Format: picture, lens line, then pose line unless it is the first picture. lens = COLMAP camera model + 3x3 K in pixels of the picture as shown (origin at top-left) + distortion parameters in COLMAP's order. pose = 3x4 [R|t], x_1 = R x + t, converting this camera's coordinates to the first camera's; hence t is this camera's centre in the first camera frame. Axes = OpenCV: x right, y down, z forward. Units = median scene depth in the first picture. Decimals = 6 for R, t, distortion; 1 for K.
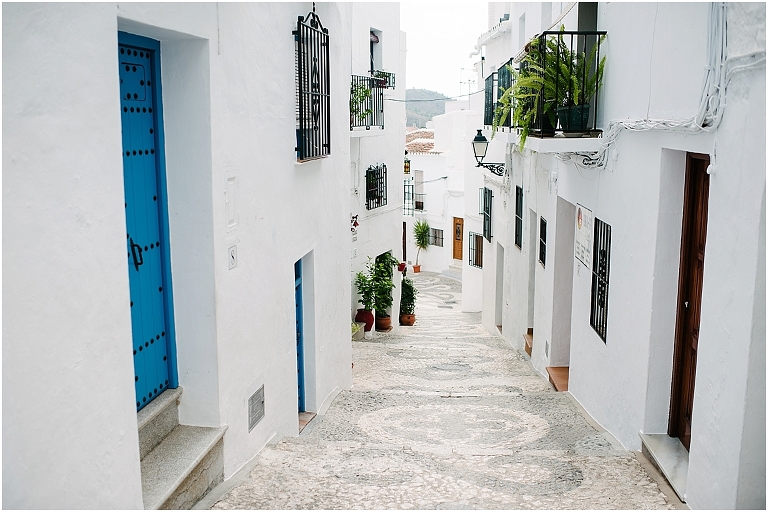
lens RADIAL K [[796.3, 0, 384.0], [0, 796.3, 256.0], [0, 0, 1]] dist [-0.011235, -0.022976]
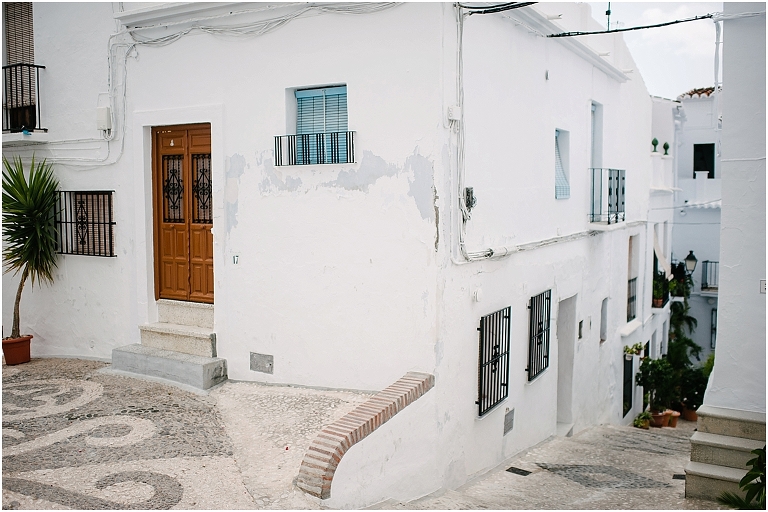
lens RADIAL K [[796.3, 0, 384.0], [0, 796.3, 256.0], [0, 0, 1]] dist [-0.011235, -0.022976]
pose [[0.927942, -0.034279, 0.371145, 0.060117], [0.066605, 0.994984, -0.074631, 0.013287], [-0.366726, 0.093973, 0.925571, 0.737882]]
